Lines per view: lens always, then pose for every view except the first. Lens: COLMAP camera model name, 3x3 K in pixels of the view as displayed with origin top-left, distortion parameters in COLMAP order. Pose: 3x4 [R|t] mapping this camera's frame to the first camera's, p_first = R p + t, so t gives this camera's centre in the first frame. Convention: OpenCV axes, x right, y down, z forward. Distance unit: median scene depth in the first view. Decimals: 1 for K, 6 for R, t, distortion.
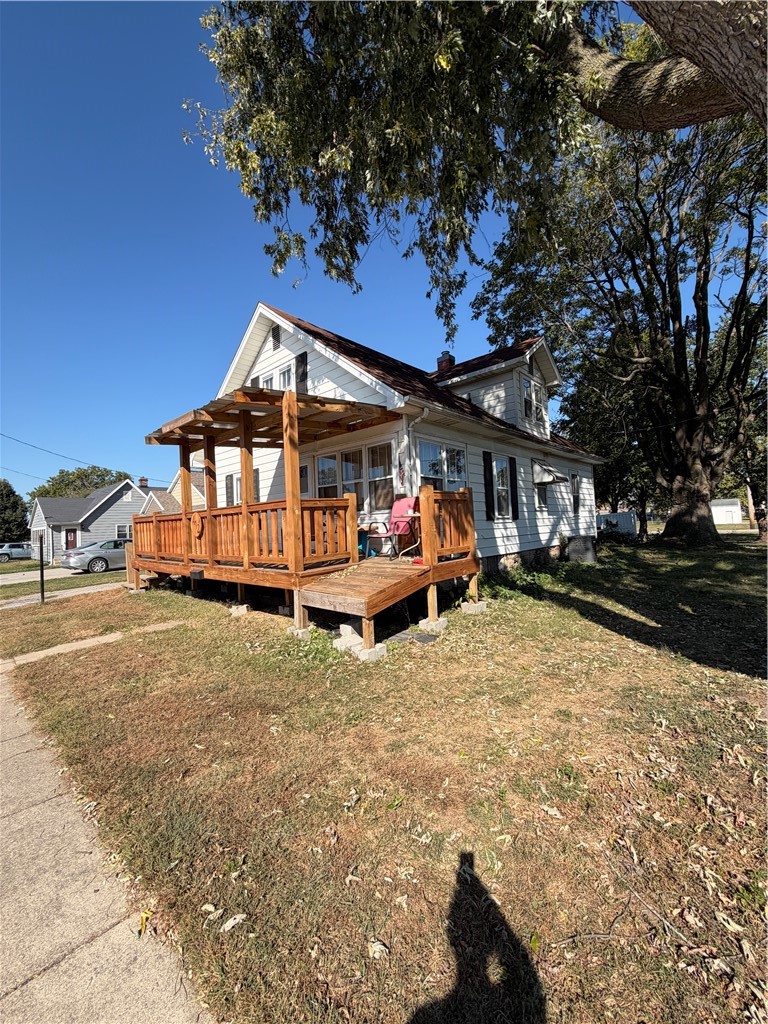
lens RADIAL K [[411.1, 0, 384.0], [0, 411.1, 512.0], [0, 0, 1]] dist [0.000395, 0.000030]
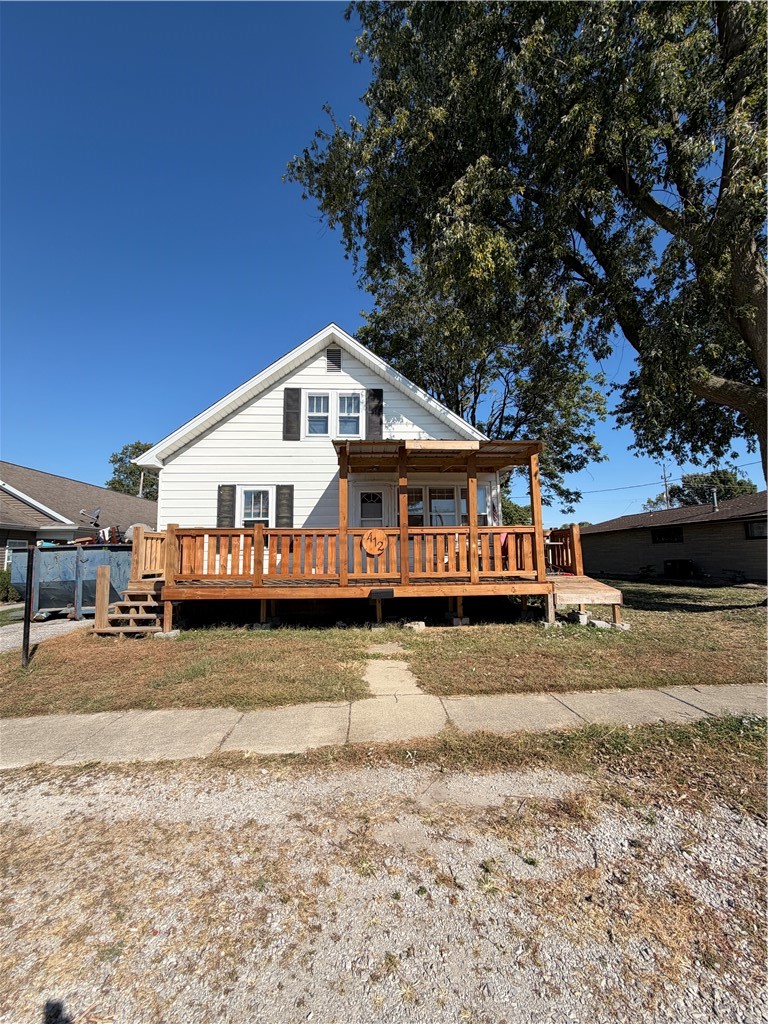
lens RADIAL K [[411.1, 0, 384.0], [0, 411.1, 512.0], [0, 0, 1]] dist [0.000395, 0.000030]
pose [[0.700830, 0.105143, 0.705537, -0.921157], [-0.038623, 0.993220, -0.109651, 0.053192], [-0.712282, 0.049597, 0.700139, 0.248313]]
